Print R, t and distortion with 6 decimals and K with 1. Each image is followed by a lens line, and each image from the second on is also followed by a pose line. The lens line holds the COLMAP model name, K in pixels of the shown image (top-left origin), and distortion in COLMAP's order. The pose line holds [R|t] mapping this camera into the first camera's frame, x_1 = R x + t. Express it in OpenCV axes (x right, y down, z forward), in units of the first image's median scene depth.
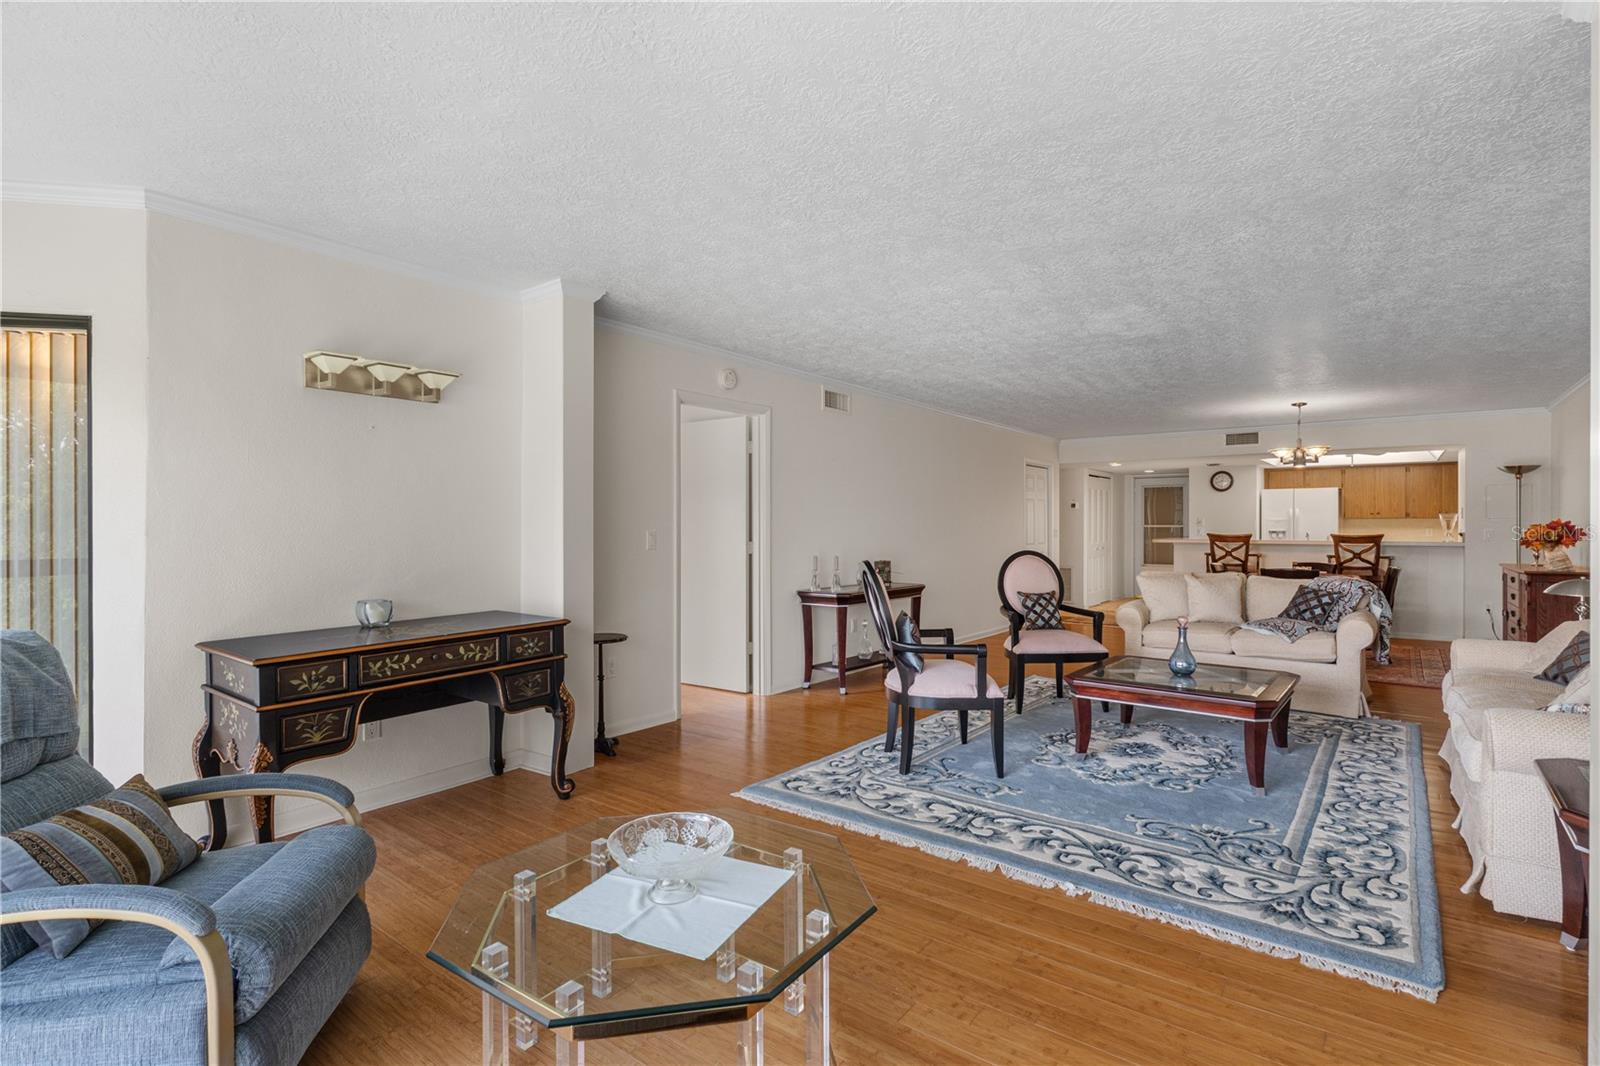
lens RADIAL K [[785.4, 0, 791.8], [0, 785.4, 530.5], [0, 0, 1]] dist [0.004874, -0.000395]
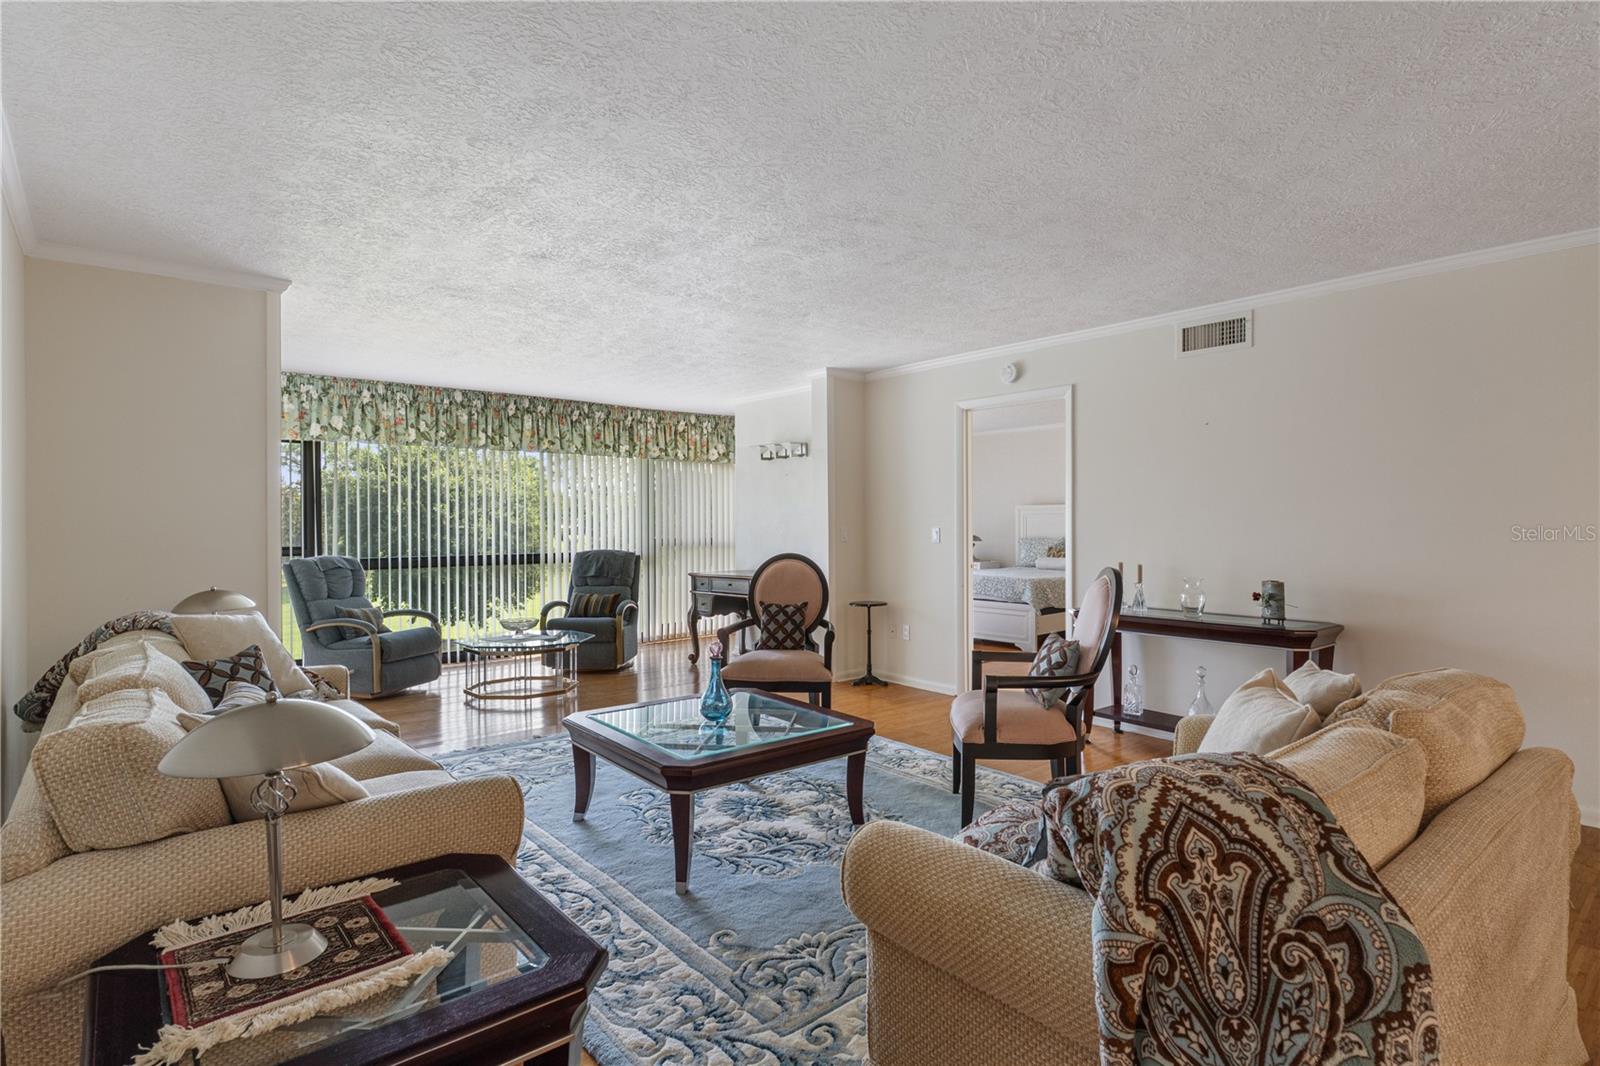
lens RADIAL K [[833.5, 0, 800.9], [0, 833.5, 530.6], [0, 0, 1]] dist [0.005915, -0.002722]
pose [[-0.189196, 0.007806, -0.981908, 0.561666], [-0.006442, 0.999937, 0.009190, -0.002942], [0.981918, 0.008064, -0.189134, 0.533957]]
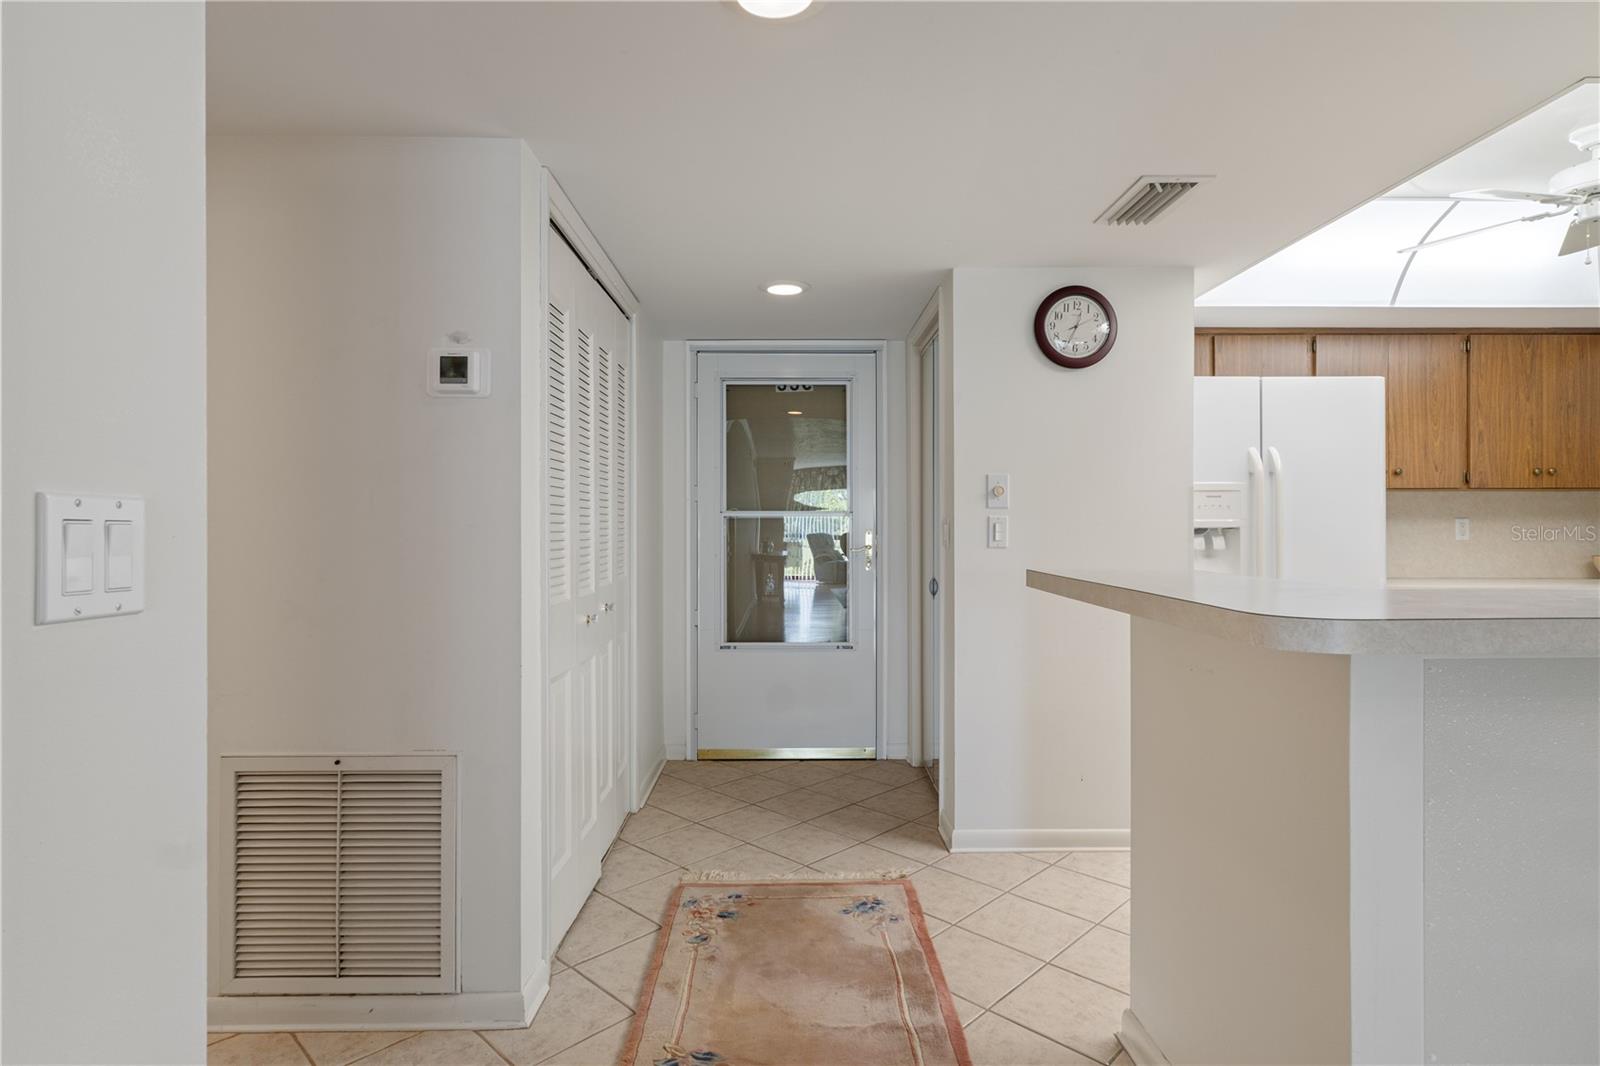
lens RADIAL K [[833.5, 0, 801.7], [0, 833.5, 525.9], [0, 0, 1]] dist [0.005915, -0.002722]
pose [[0.775593, -0.000607, 0.631233, 0.377171], [0.007063, 0.999945, -0.007717, 0.001209], [-0.631194, 0.010444, 0.775555, 1.018322]]
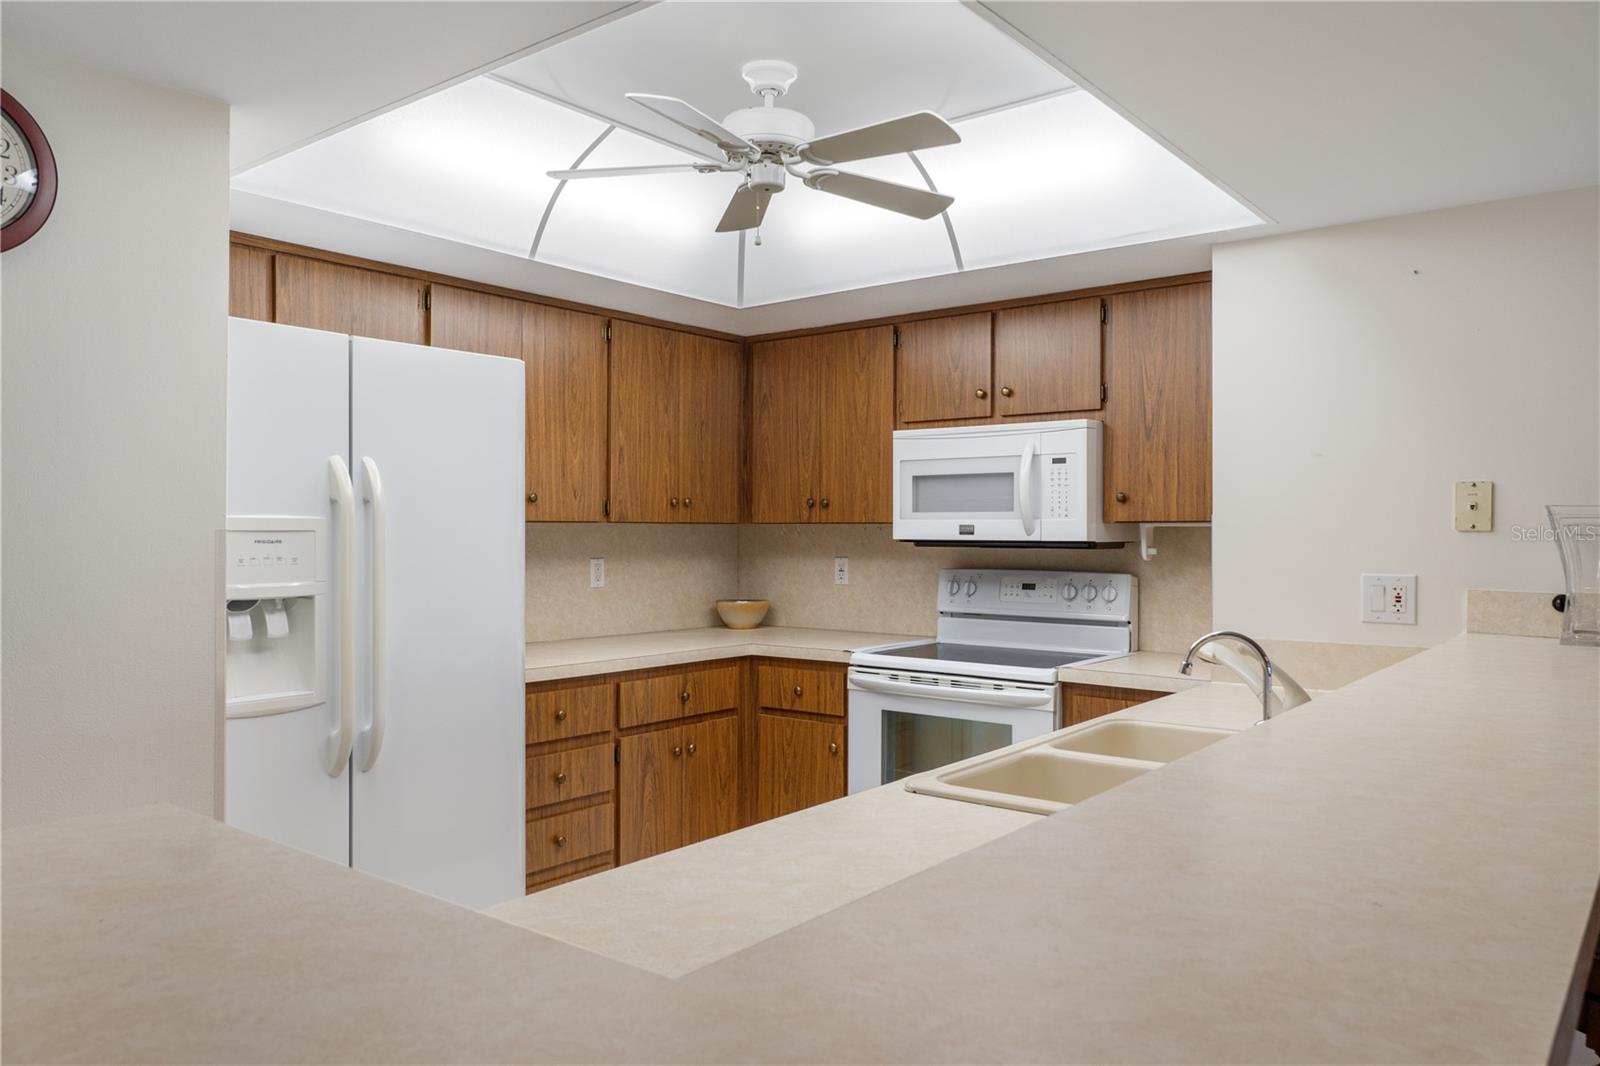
lens RADIAL K [[1128.4, 0, 801.7], [0, 1128.4, 528.5], [0, 0, 1]] dist [-0.000709, 0.012895]
pose [[0.002898, 0.002900, 0.999992, 0.471815], [0.005860, 0.999979, -0.002917, -0.013920], [-0.999979, 0.005868, 0.002881, 1.056655]]
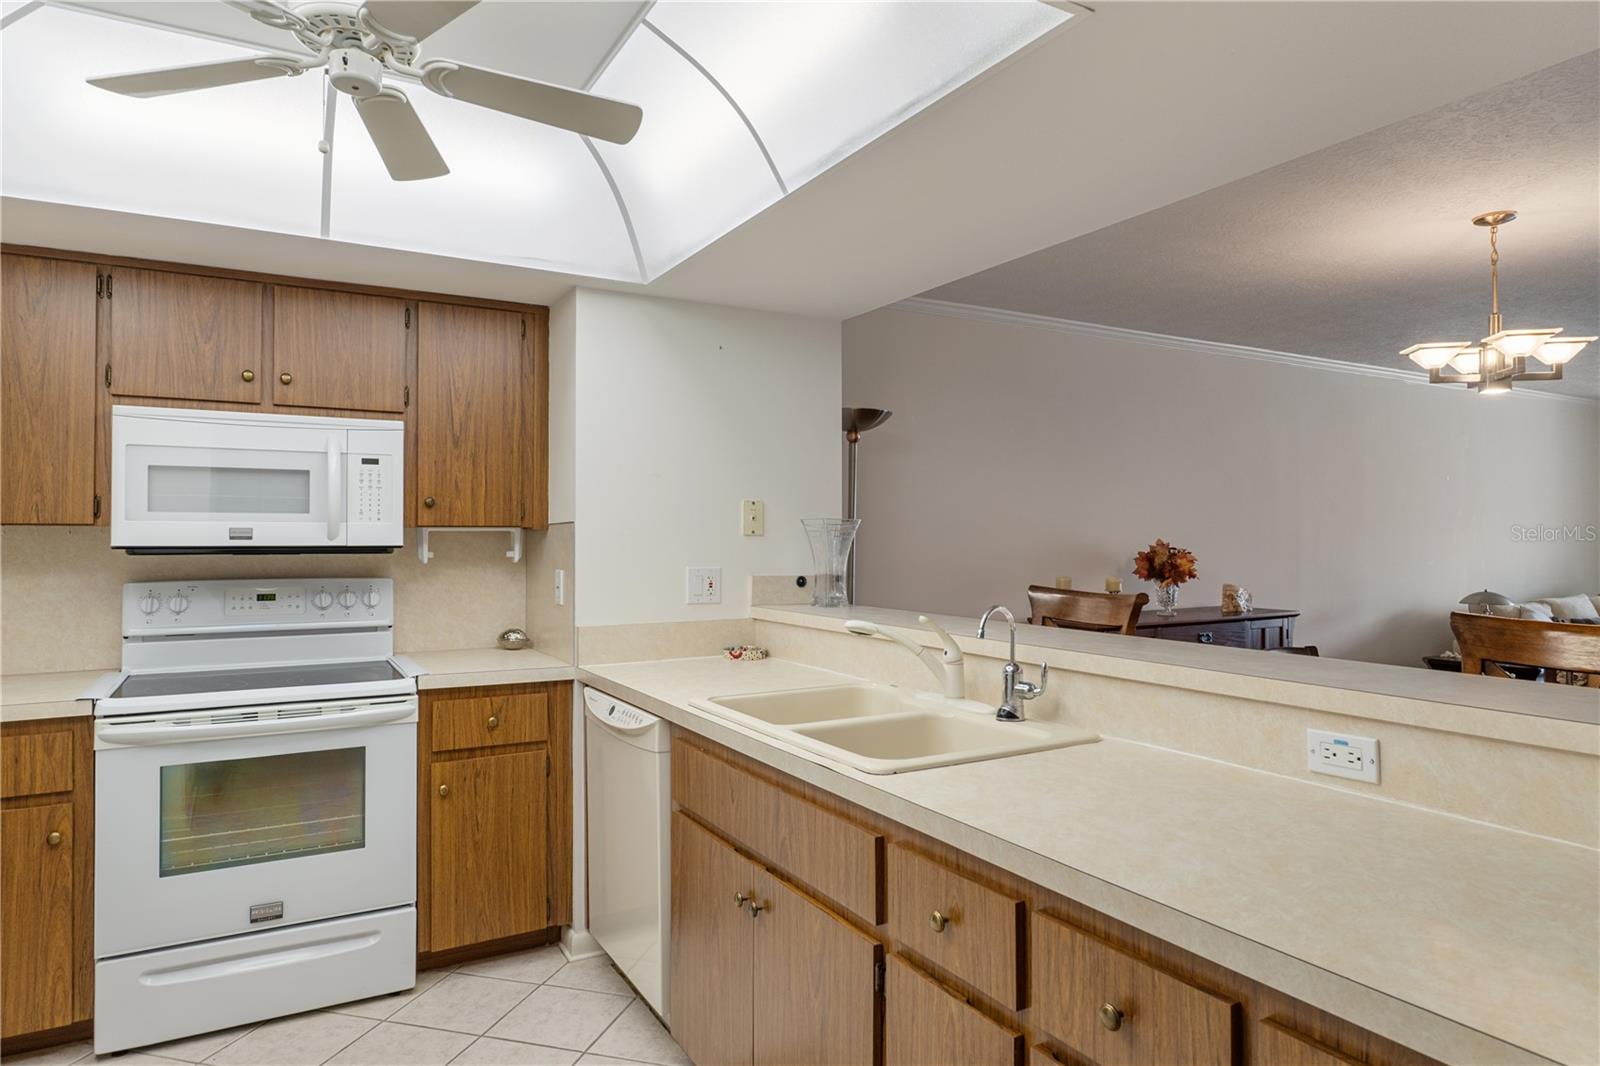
lens RADIAL K [[960.4, 0, 812.8], [0, 960.4, 525.9], [0, 0, 1]] dist [-0.005454, 0.000026]
pose [[-0.929709, 0.003159, 0.368282, 0.604438], [0.002218, 0.999993, -0.002979, -0.015382], [-0.368288, -0.001953, -0.929710, 1.202764]]
